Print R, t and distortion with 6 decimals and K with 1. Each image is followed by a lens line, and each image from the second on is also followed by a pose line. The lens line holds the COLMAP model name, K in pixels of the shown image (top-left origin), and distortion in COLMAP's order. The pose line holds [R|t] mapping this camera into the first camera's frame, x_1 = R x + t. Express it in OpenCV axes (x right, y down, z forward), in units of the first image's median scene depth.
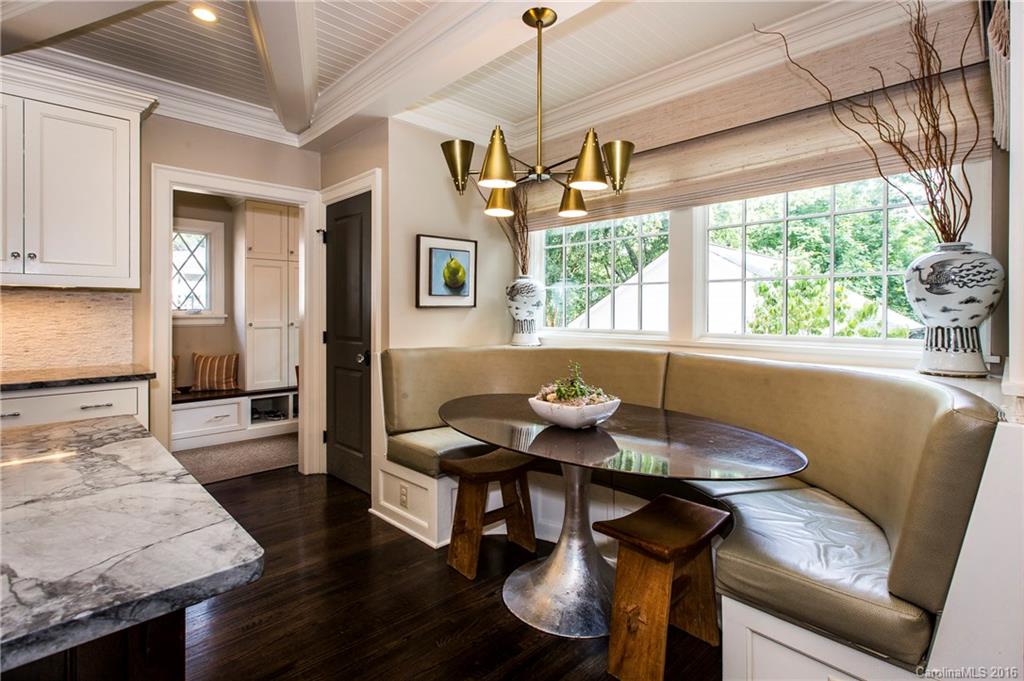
lens RADIAL K [[491.5, 0, 521.2], [0, 491.5, 314.7], [0, 0, 1]] dist [0.001646, 0.000168]
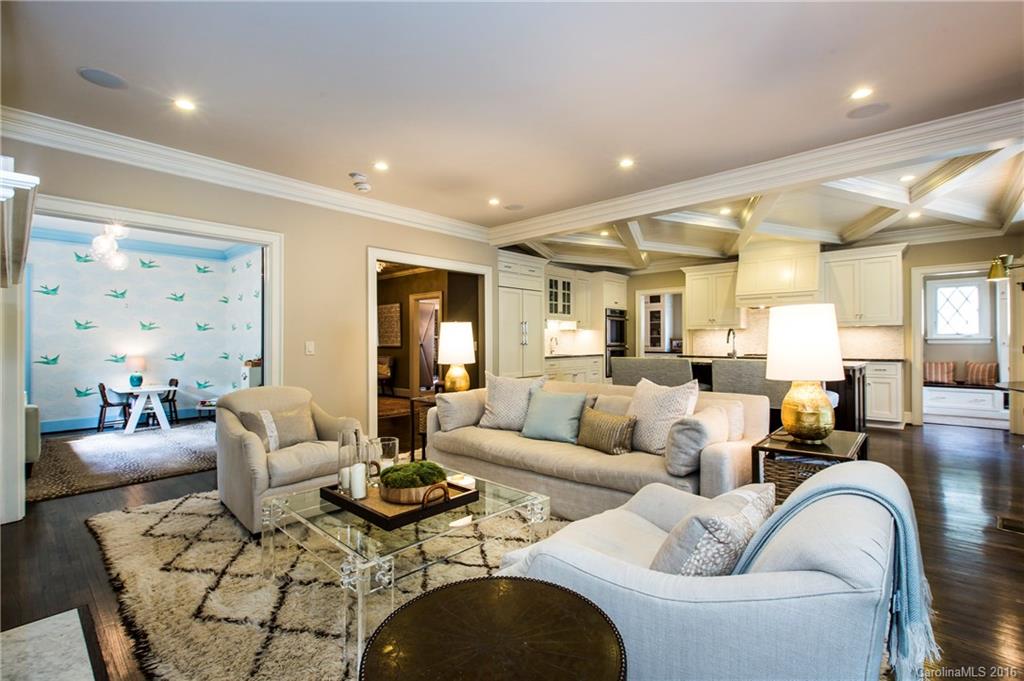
lens RADIAL K [[465.7, 0, 510.0], [0, 465.7, 338.4], [0, 0, 1]] dist [-0.003674, -0.000059]
pose [[0.046076, -0.008810, -0.998899, 1.202560], [0.000070, 0.999961, -0.008816, 0.027299], [0.998938, 0.000336, 0.046075, -0.866712]]
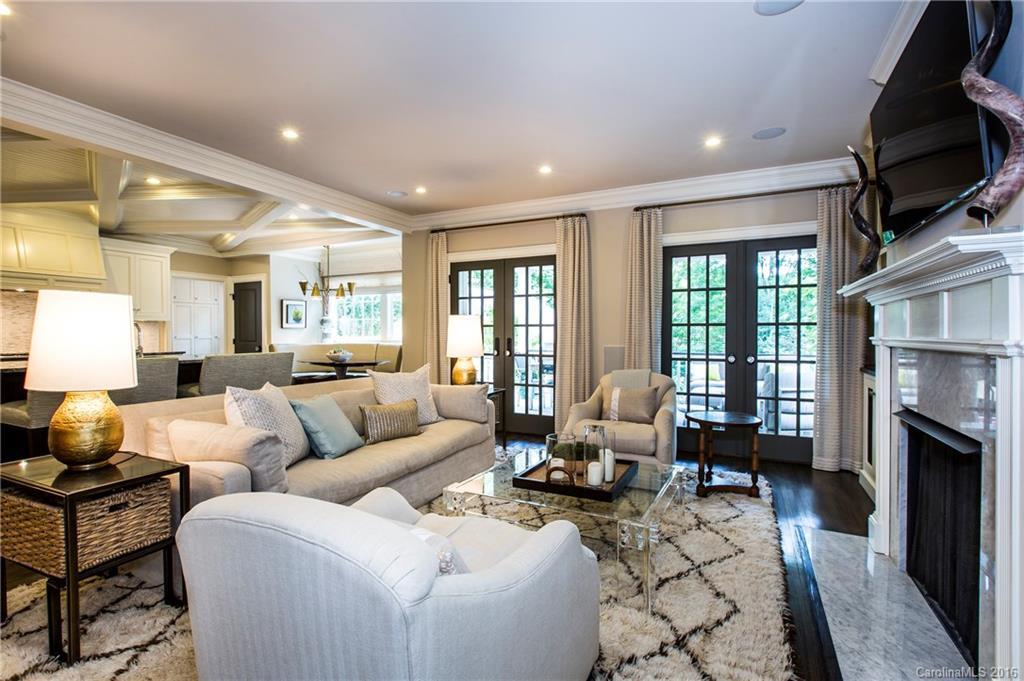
lens RADIAL K [[465.7, 0, 514.0], [0, 465.7, 337.3], [0, 0, 1]] dist [-0.003674, -0.000059]
pose [[0.953043, -0.005537, 0.302785, 0.207162], [0.004446, 0.999981, 0.004294, 0.027952], [-0.302803, -0.002746, 0.953049, -1.660936]]
